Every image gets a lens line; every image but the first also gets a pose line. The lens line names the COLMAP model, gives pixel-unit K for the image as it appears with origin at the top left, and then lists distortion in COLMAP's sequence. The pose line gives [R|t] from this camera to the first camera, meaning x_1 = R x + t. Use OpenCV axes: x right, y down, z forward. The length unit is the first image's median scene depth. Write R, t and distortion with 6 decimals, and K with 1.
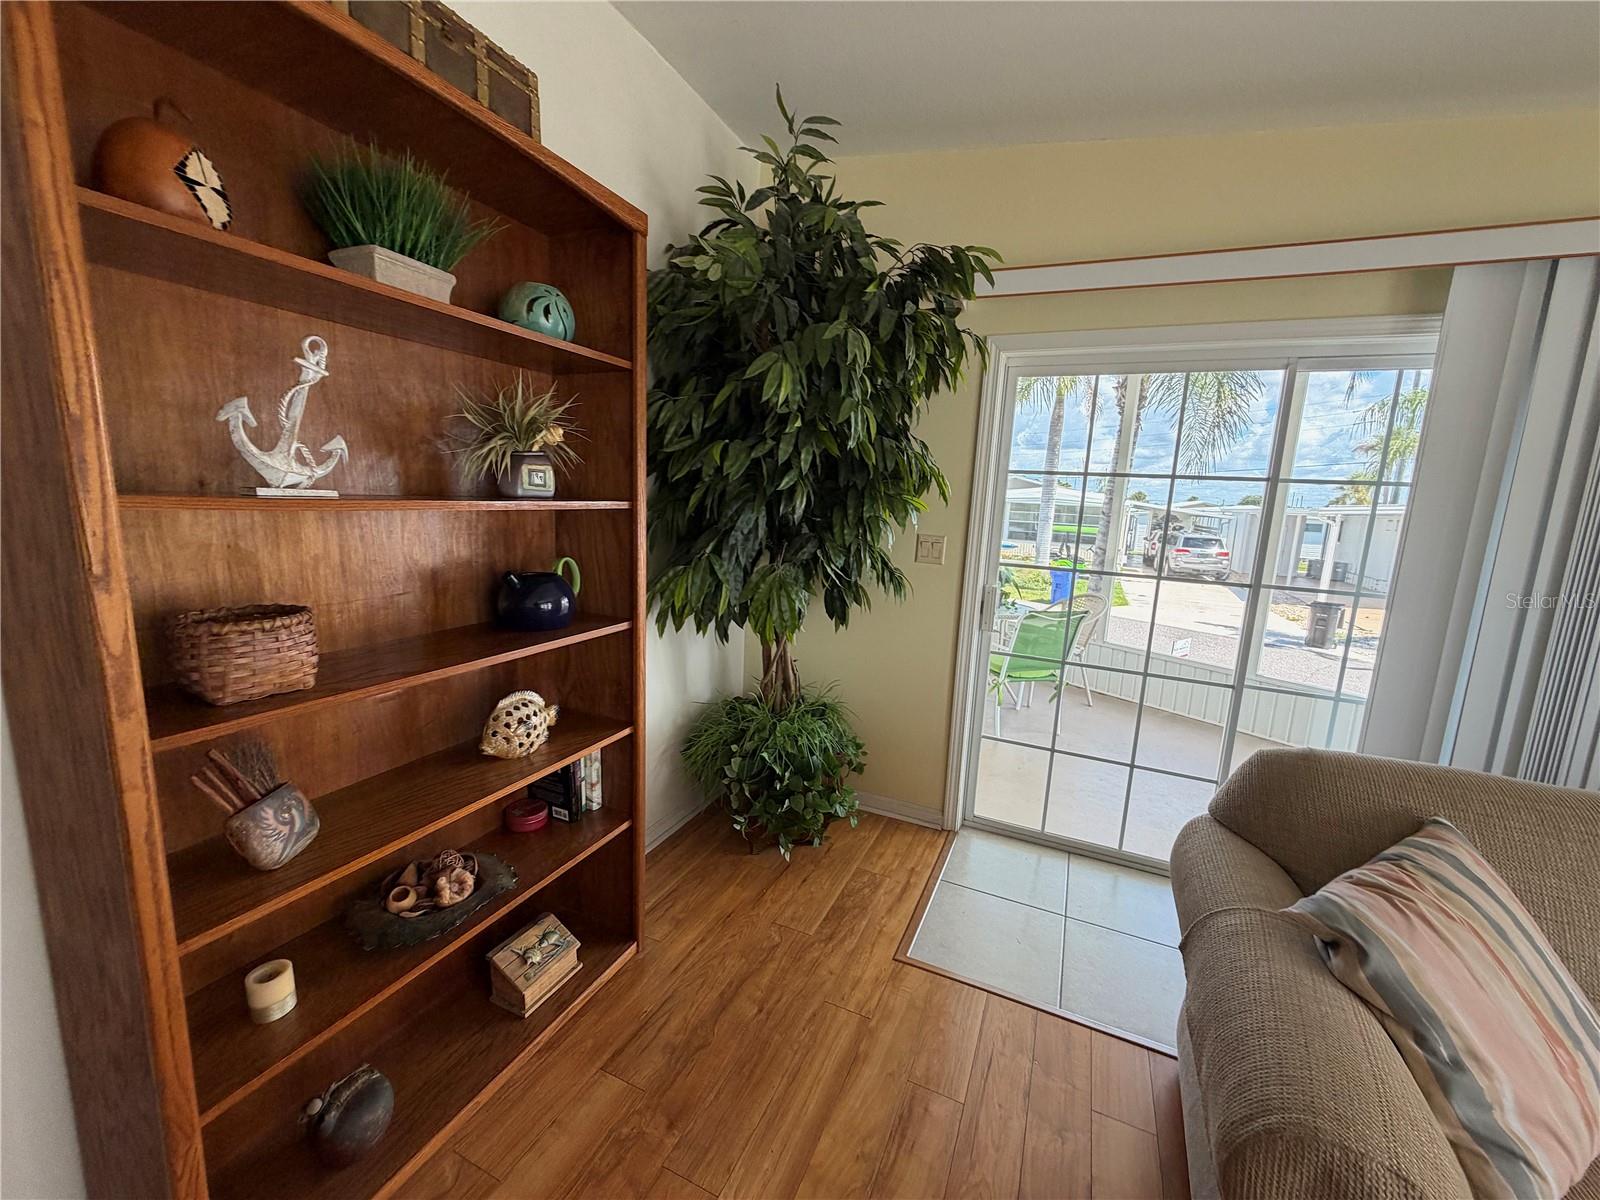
lens RADIAL K [[645.9, 0, 800.0], [0, 645.9, 600.0], [0, 0, 1]] dist [0.000310, -0.000034]
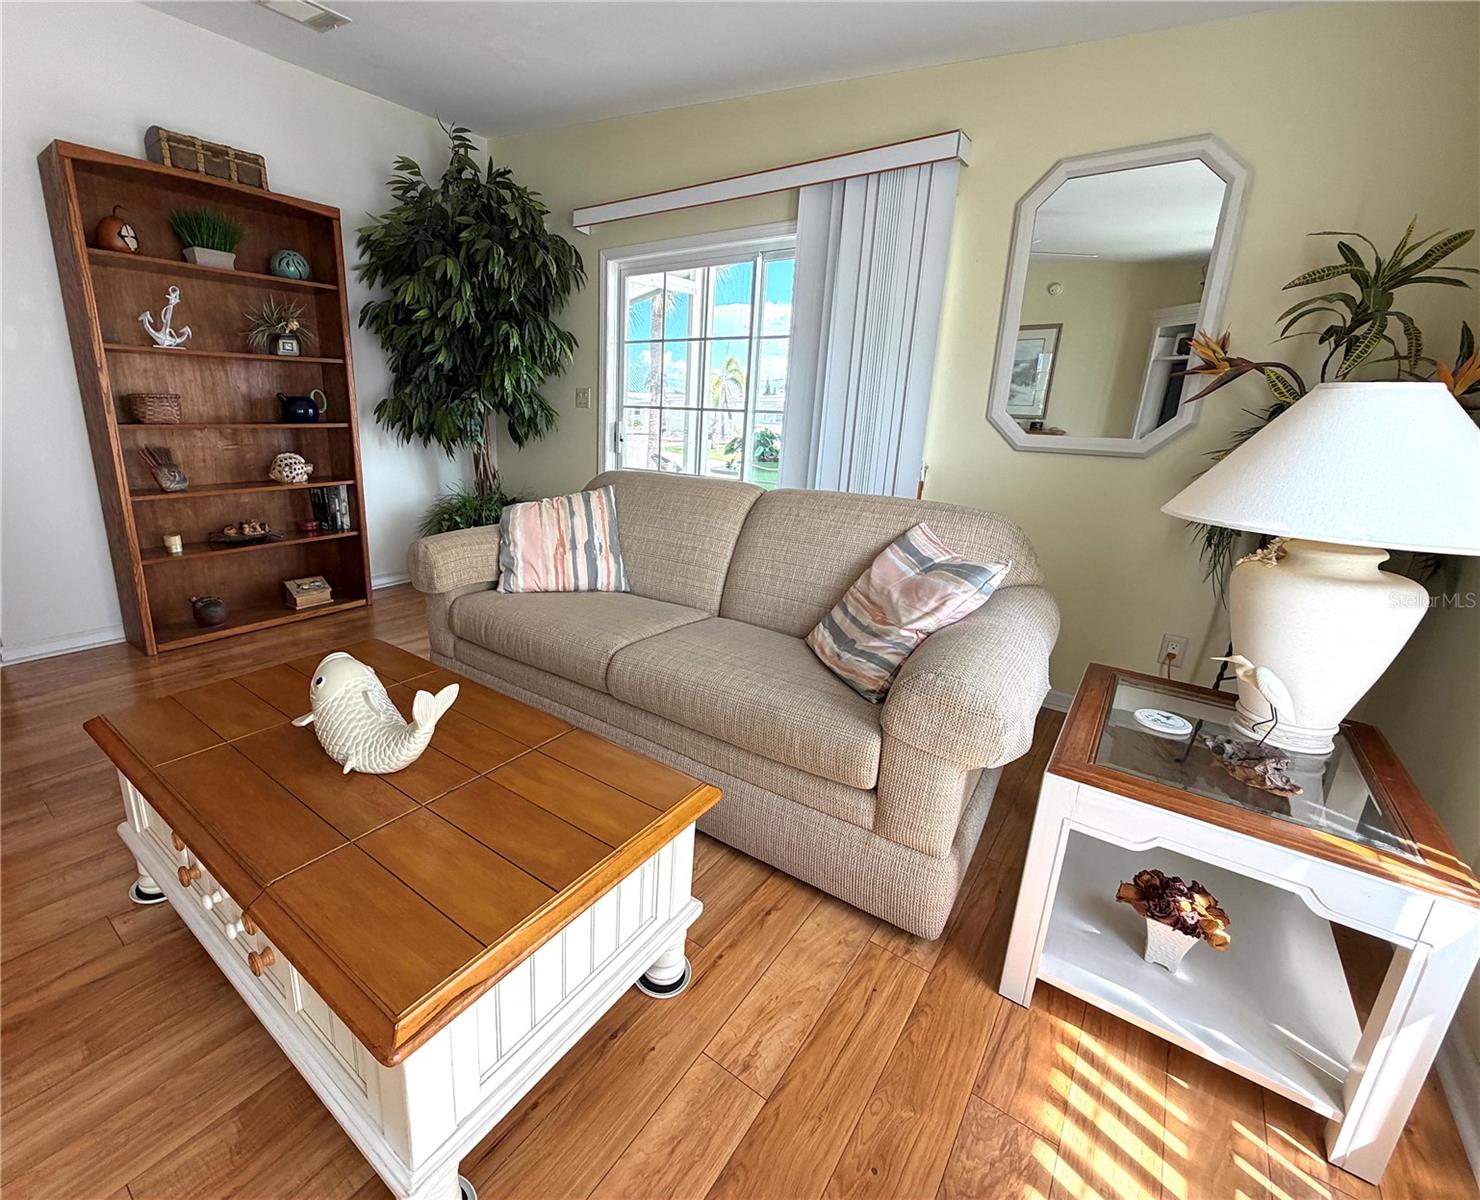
lens RADIAL K [[662.5, 0, 641.4], [0, 662.5, 575.8], [0, 0, 1]] dist [-0.000977, -0.000284]
pose [[0.966470, 0.044172, -0.252950, 1.453823], [-0.023096, 0.996054, 0.085695, 0.389029], [0.255737, -0.076980, 0.963677, -0.952626]]
